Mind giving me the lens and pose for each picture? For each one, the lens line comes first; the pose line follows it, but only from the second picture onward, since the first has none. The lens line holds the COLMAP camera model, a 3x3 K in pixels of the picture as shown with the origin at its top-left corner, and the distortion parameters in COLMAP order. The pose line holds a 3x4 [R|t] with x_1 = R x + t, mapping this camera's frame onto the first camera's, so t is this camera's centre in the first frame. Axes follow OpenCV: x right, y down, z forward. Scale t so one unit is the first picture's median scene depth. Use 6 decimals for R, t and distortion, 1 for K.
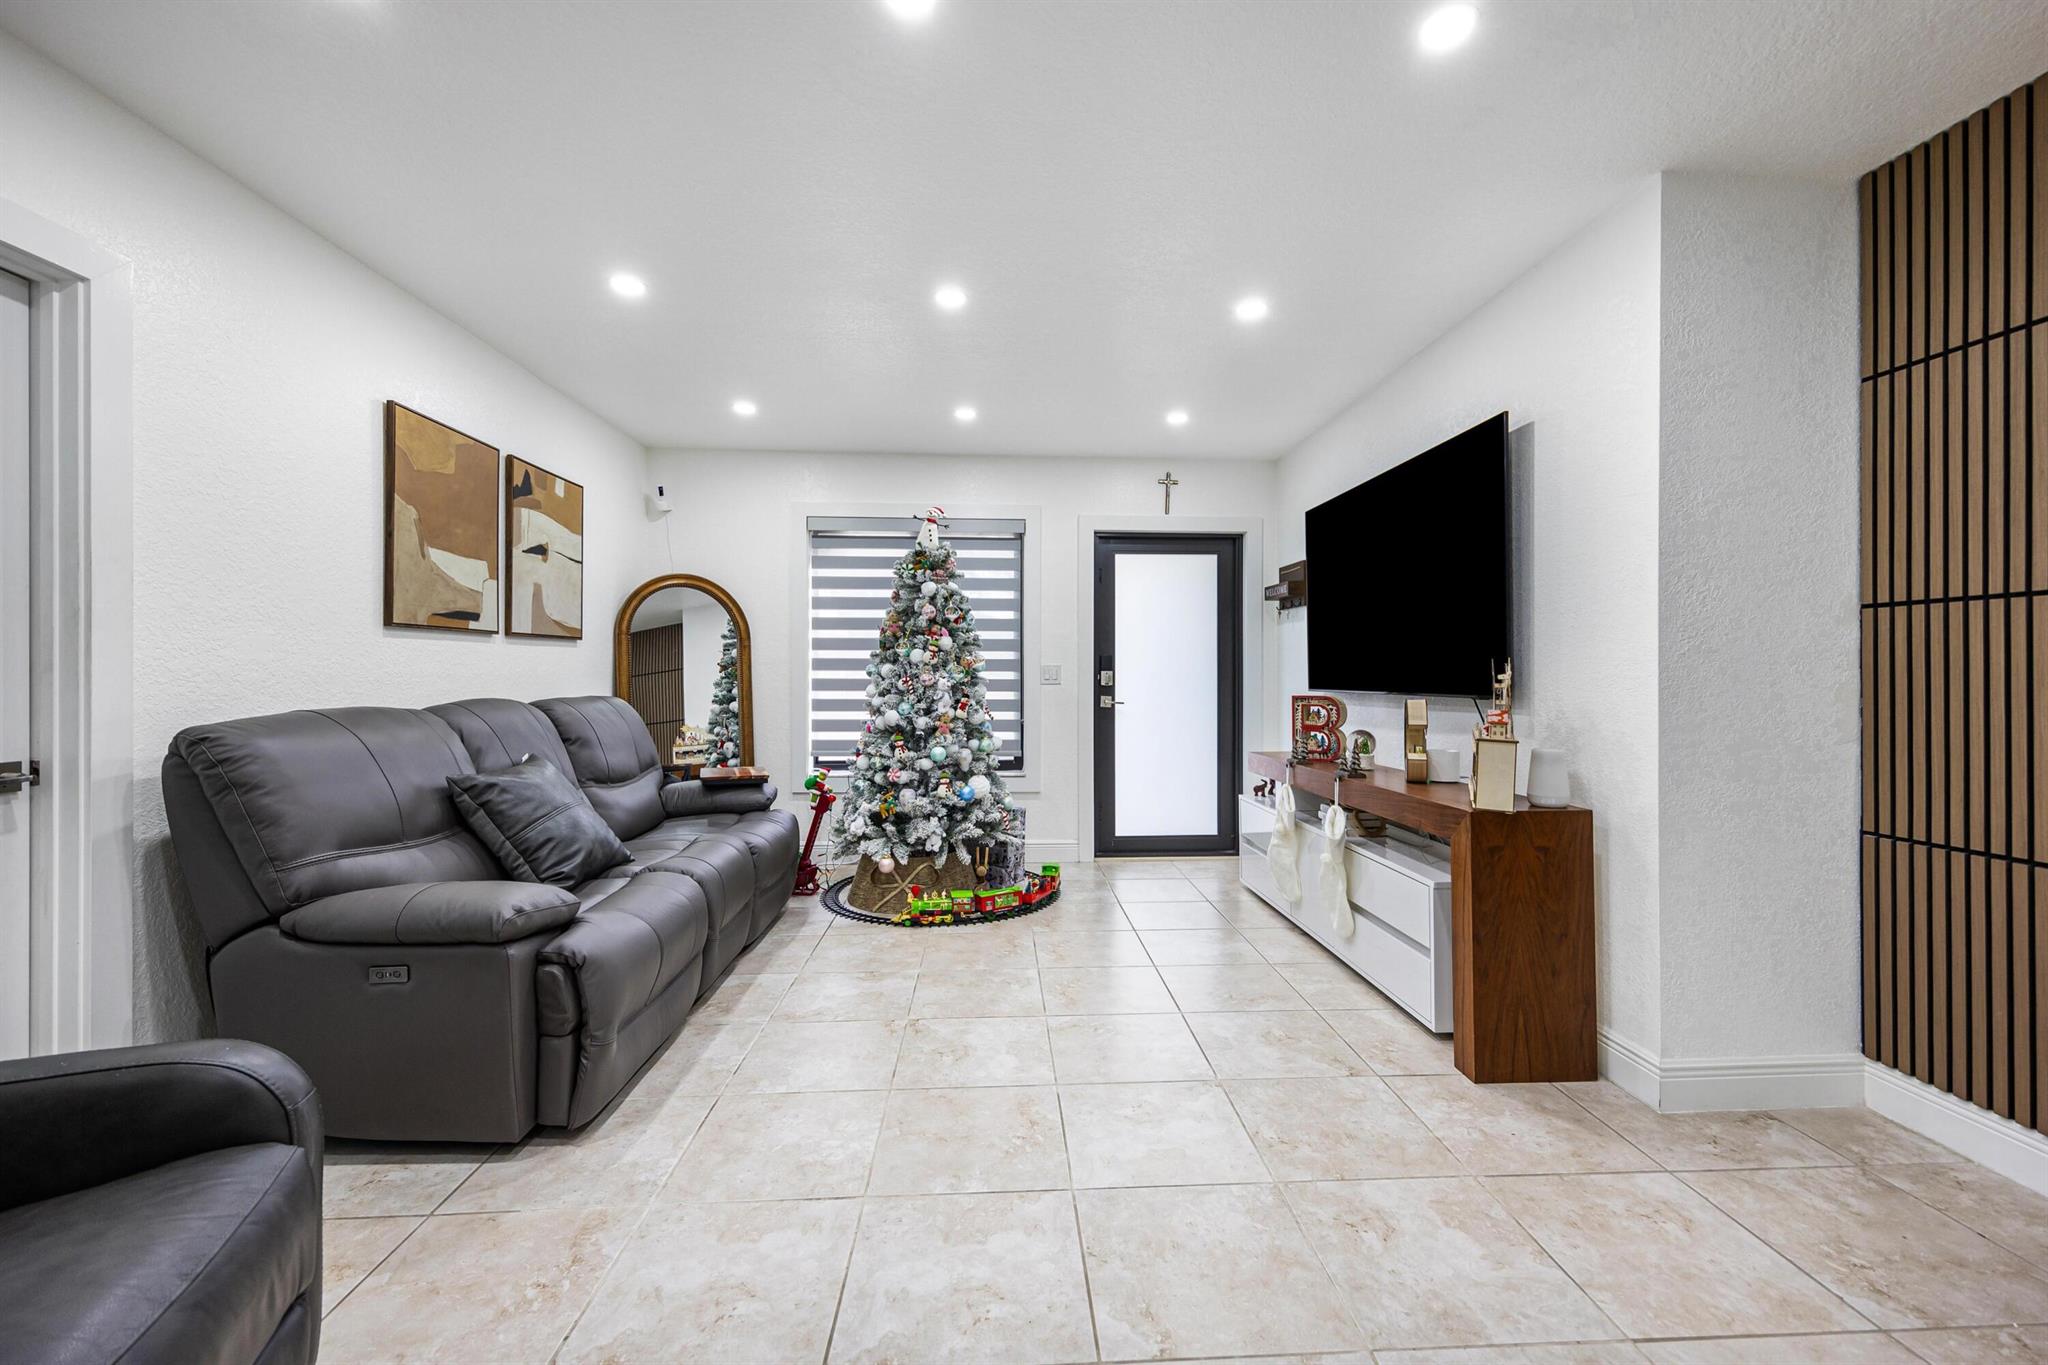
lens RADIAL K [[828.2, 0, 1057.5], [0, 828.2, 674.2], [0, 0, 1]] dist [0.009965, 0.000156]
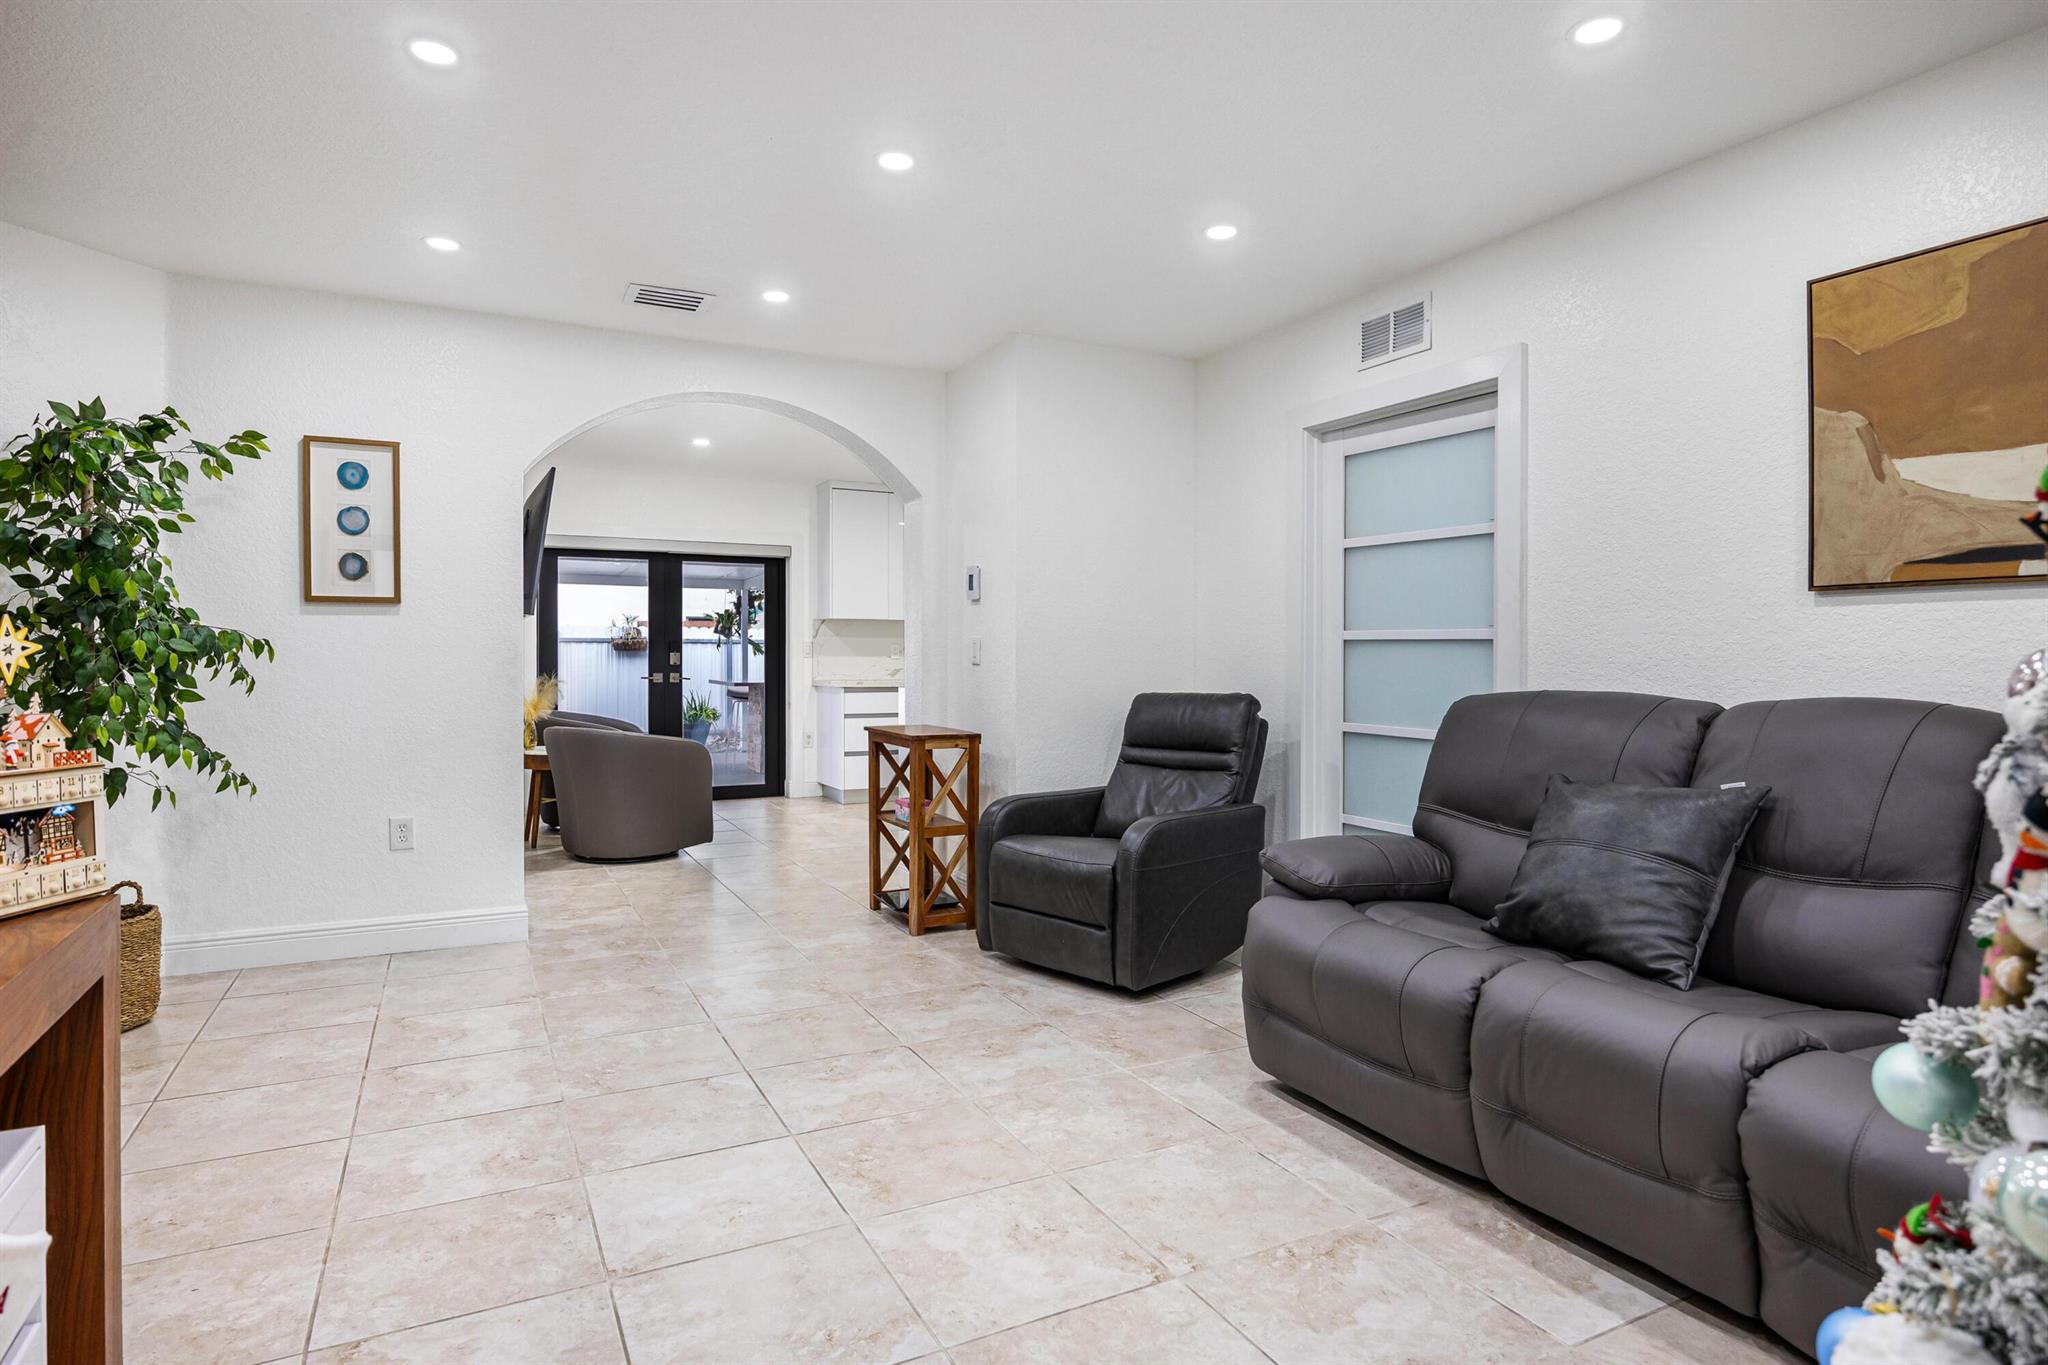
lens RADIAL K [[1147.7, 0, 1087.5], [0, 1147.7, 674.3], [0, 0, 1]] dist [-0.006261, -0.000851]
pose [[-0.907346, 0.003899, -0.420366, 0.165254], [-0.003853, 0.999838, 0.017590, -0.000467], [0.420367, 0.017580, -0.907184, 1.415428]]
